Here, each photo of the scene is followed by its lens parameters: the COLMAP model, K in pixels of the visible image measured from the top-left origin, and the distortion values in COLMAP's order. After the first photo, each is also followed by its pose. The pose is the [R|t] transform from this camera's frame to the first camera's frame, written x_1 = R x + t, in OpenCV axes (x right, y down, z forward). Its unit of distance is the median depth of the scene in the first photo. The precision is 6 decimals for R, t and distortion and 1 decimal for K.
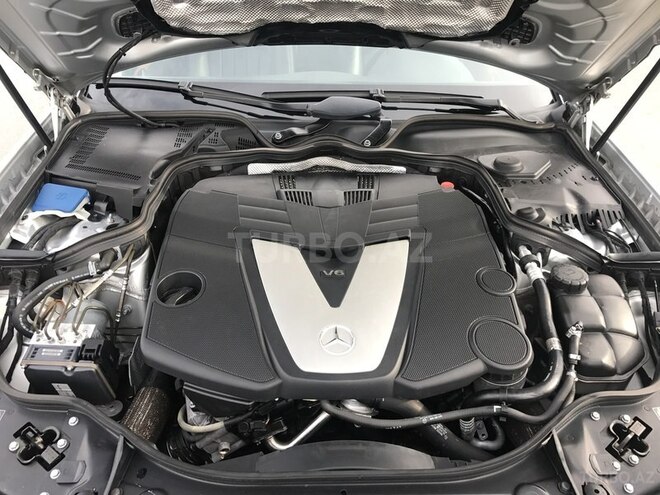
lens RADIAL K [[548.1, 0, 322.5], [0, 548.1, 247.4], [0, 0, 1]] dist [0.003413, 0.003042]
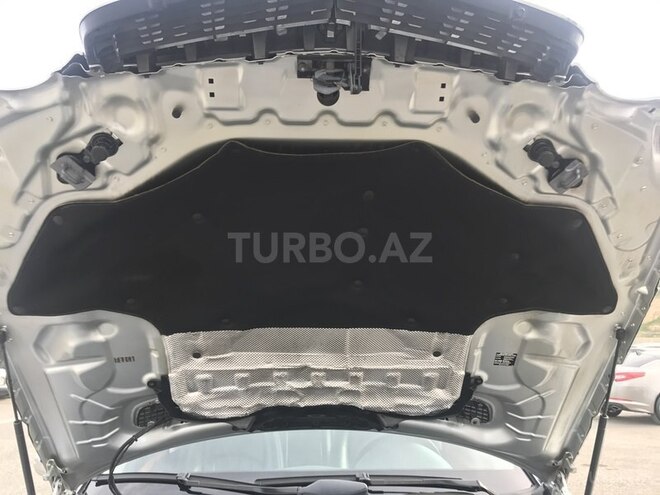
lens RADIAL K [[548.1, 0, 322.5], [0, 548.1, 247.4], [0, 0, 1]] dist [0.003413, 0.003042]
pose [[0.999389, -0.021251, 0.027738, 0.000899], [0.034478, 0.728719, -0.683945, 0.144986], [-0.005679, 0.684483, 0.729006, -0.102365]]
